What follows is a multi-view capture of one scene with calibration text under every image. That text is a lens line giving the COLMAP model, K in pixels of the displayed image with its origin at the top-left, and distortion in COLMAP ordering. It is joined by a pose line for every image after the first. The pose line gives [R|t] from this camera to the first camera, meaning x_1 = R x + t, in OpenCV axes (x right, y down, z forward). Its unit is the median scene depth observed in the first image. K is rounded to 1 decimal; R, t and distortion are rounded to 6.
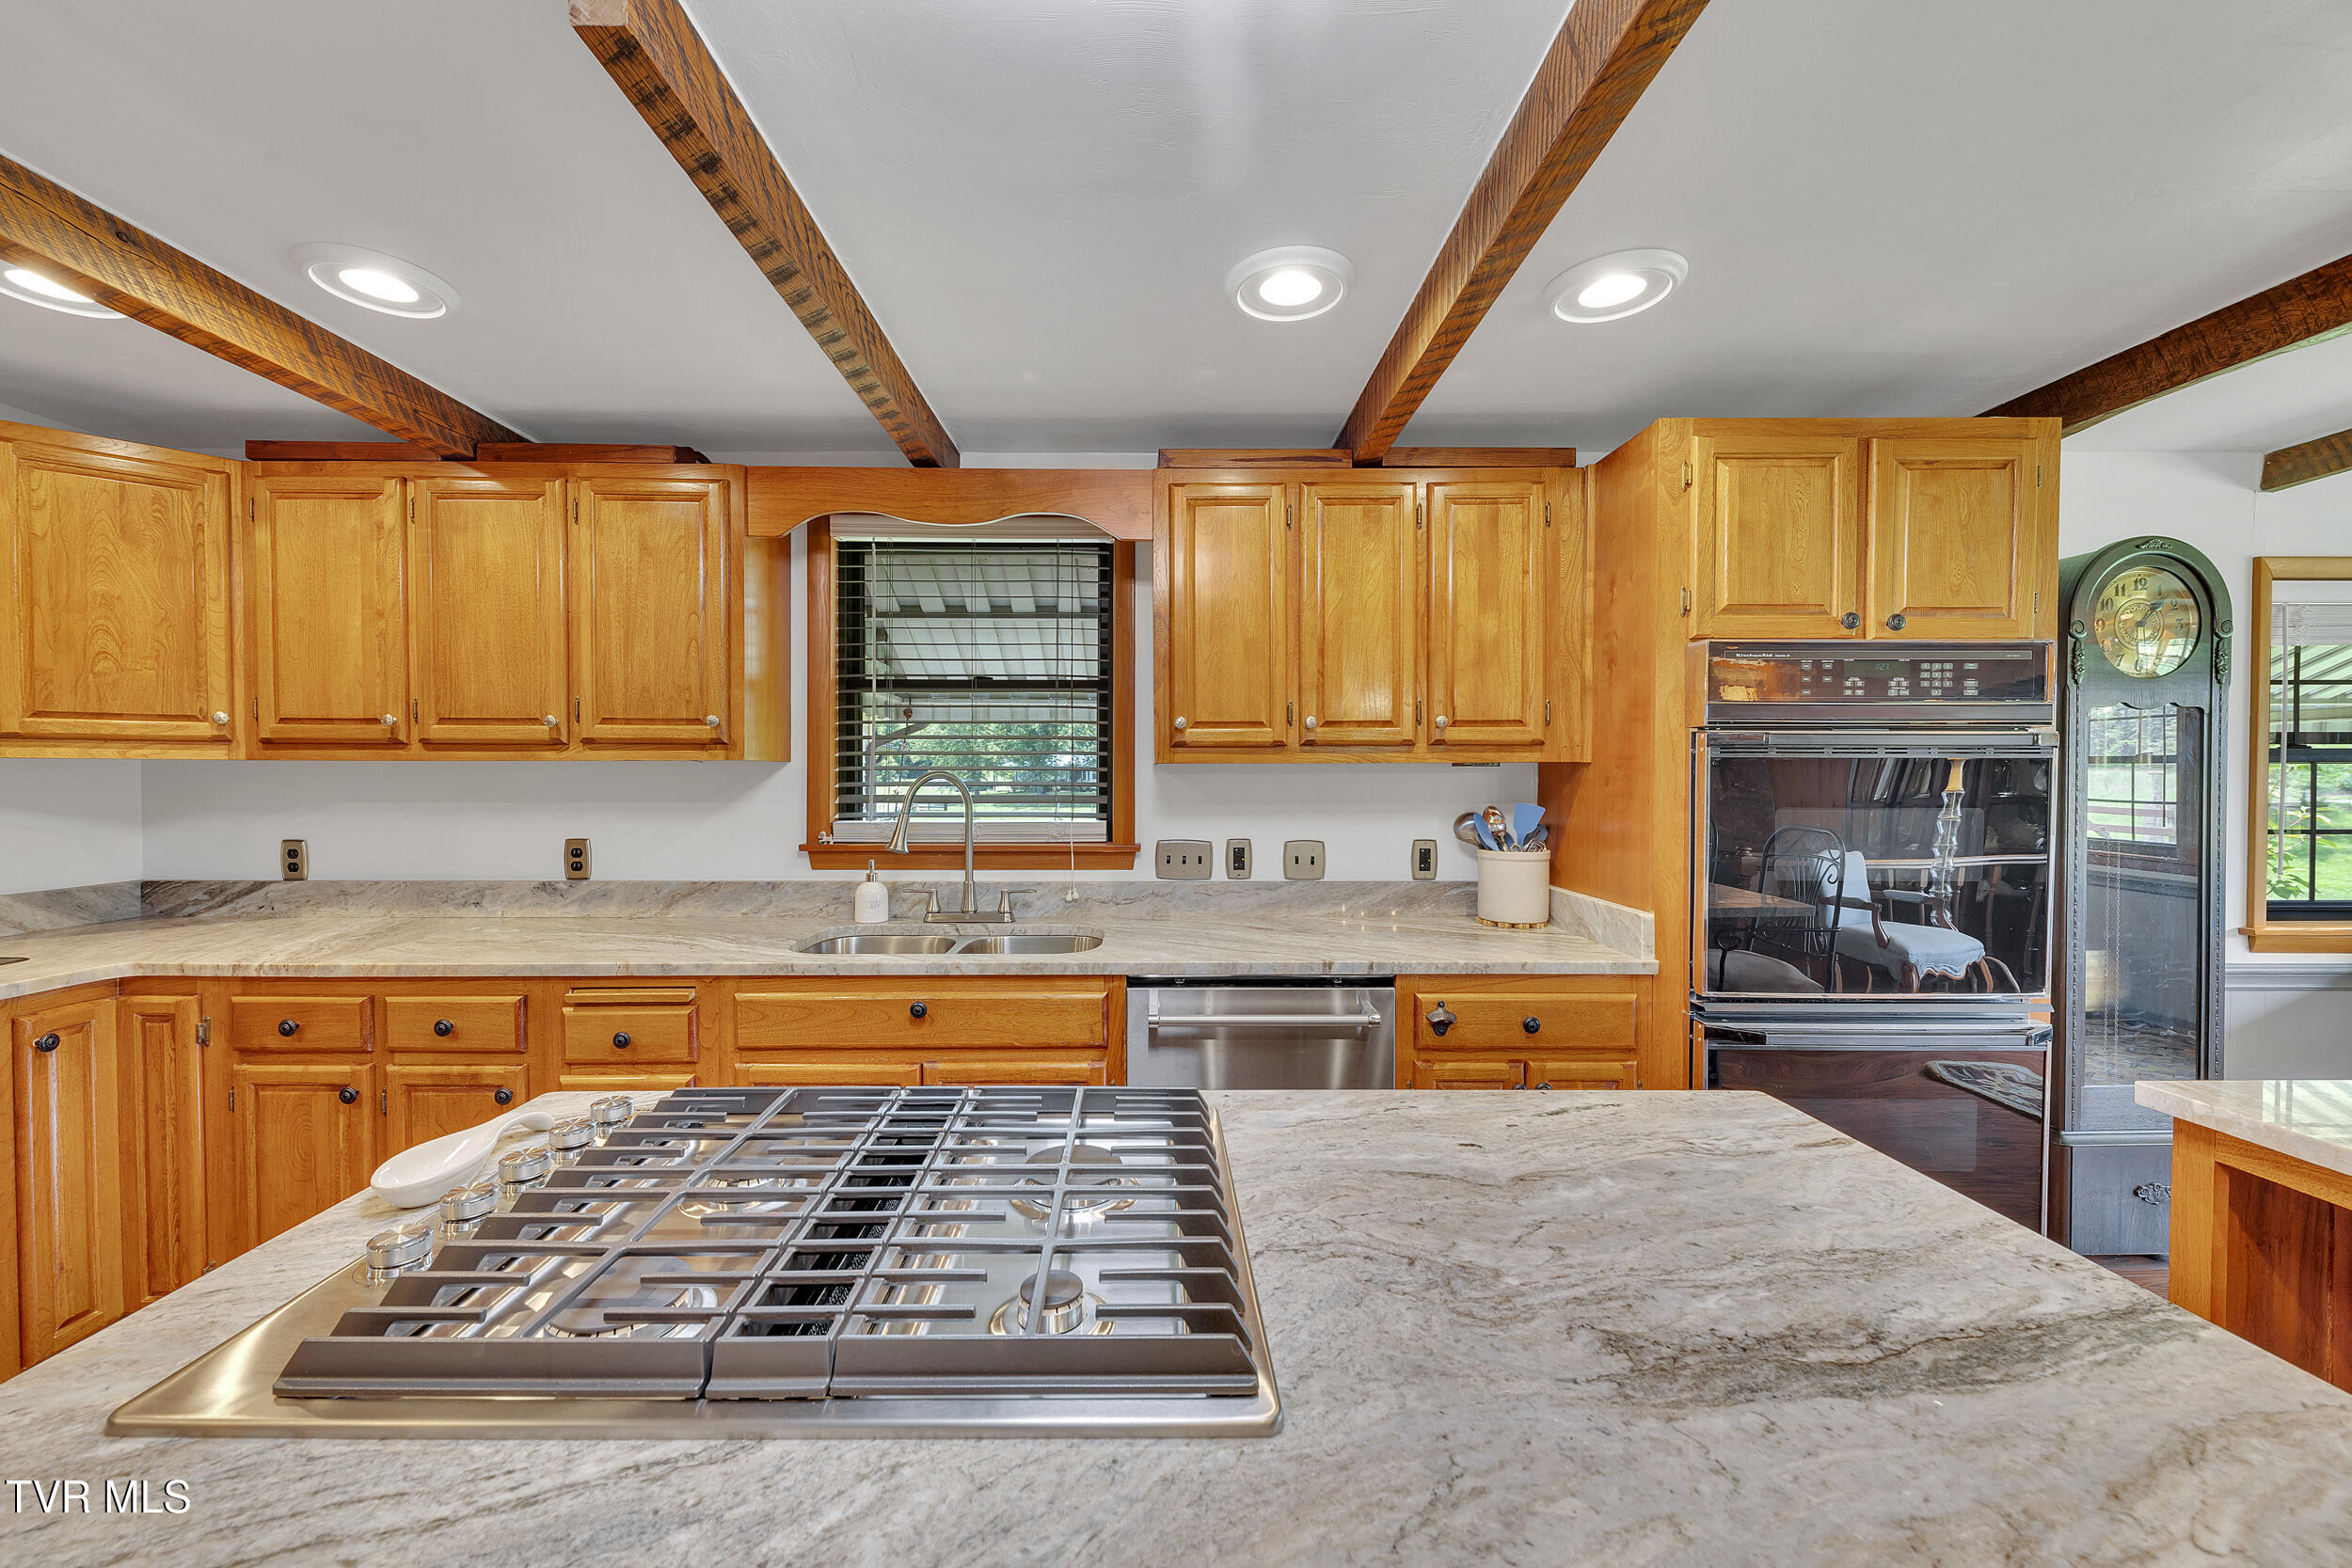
lens RADIAL K [[906.6, 0, 1179.0], [0, 906.6, 786.1], [0, 0, 1]] dist [0.001454, -0.000015]
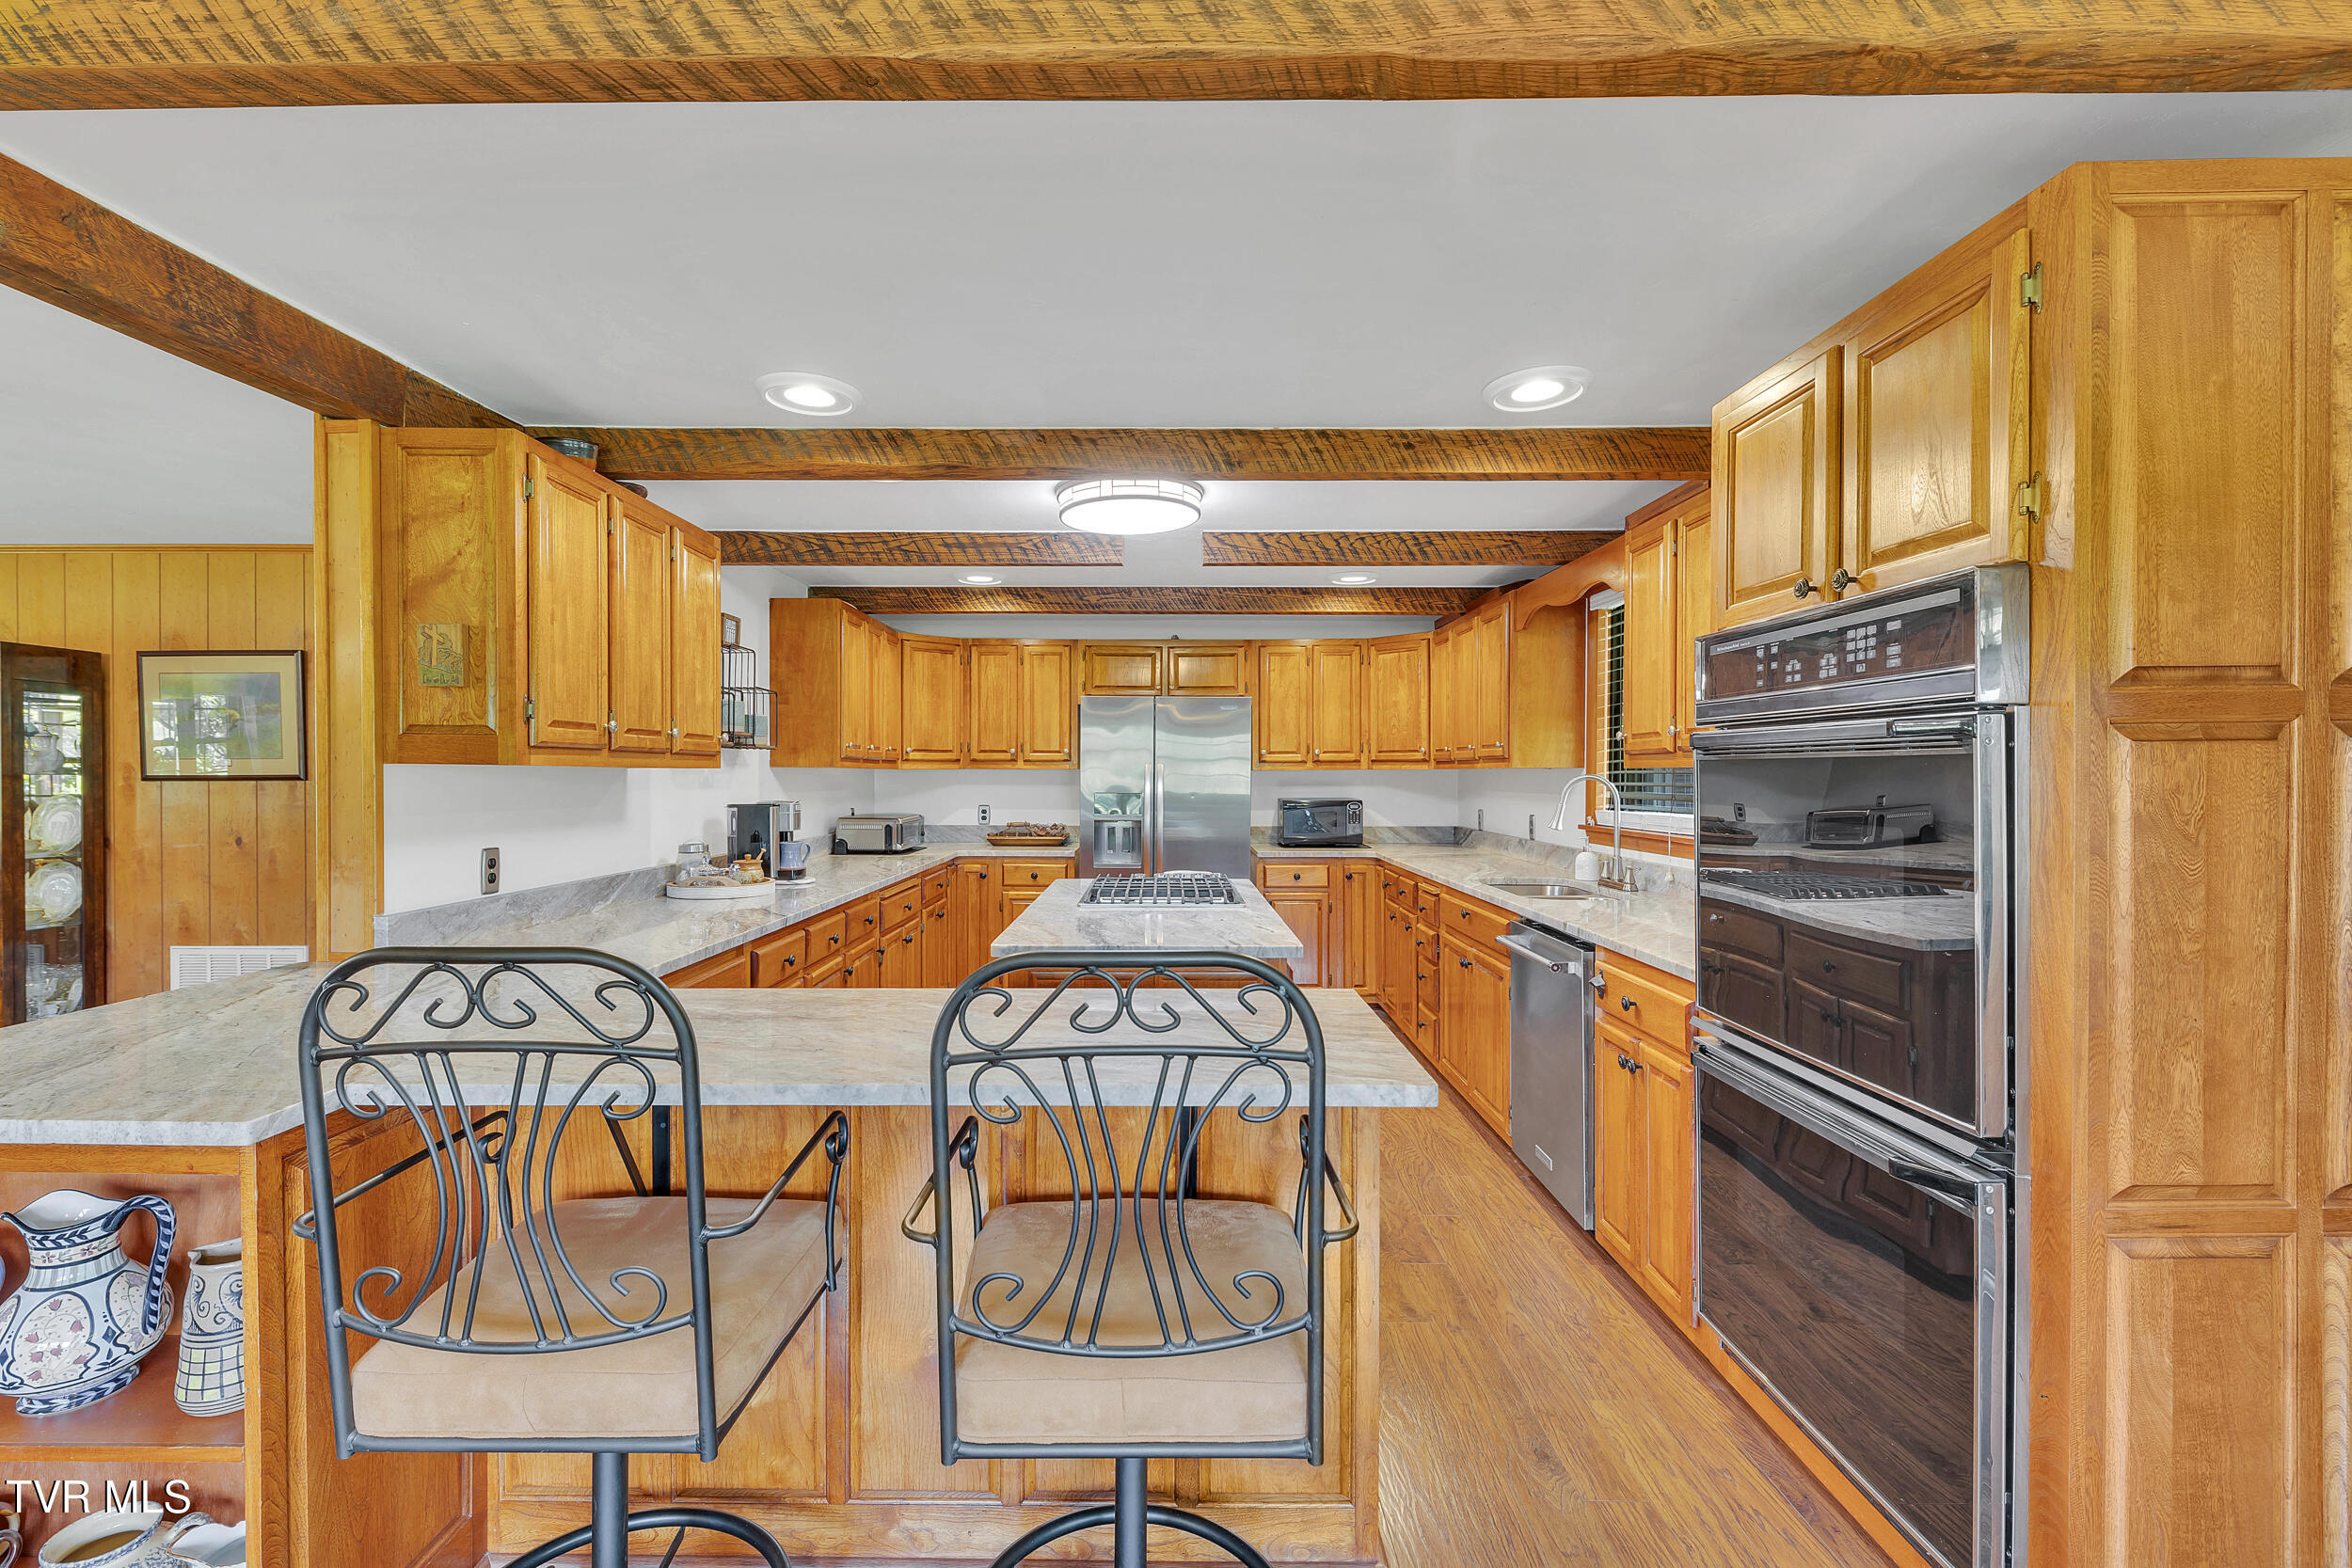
lens RADIAL K [[906.6, 0, 1176.0], [0, 906.6, 780.9], [0, 0, 1]] dist [0.001454, -0.000015]
pose [[0.045140, 0.007079, -0.998956, 1.150612], [-0.015456, 0.999860, 0.006387, -0.005462], [0.998861, 0.015152, 0.045243, 0.306502]]
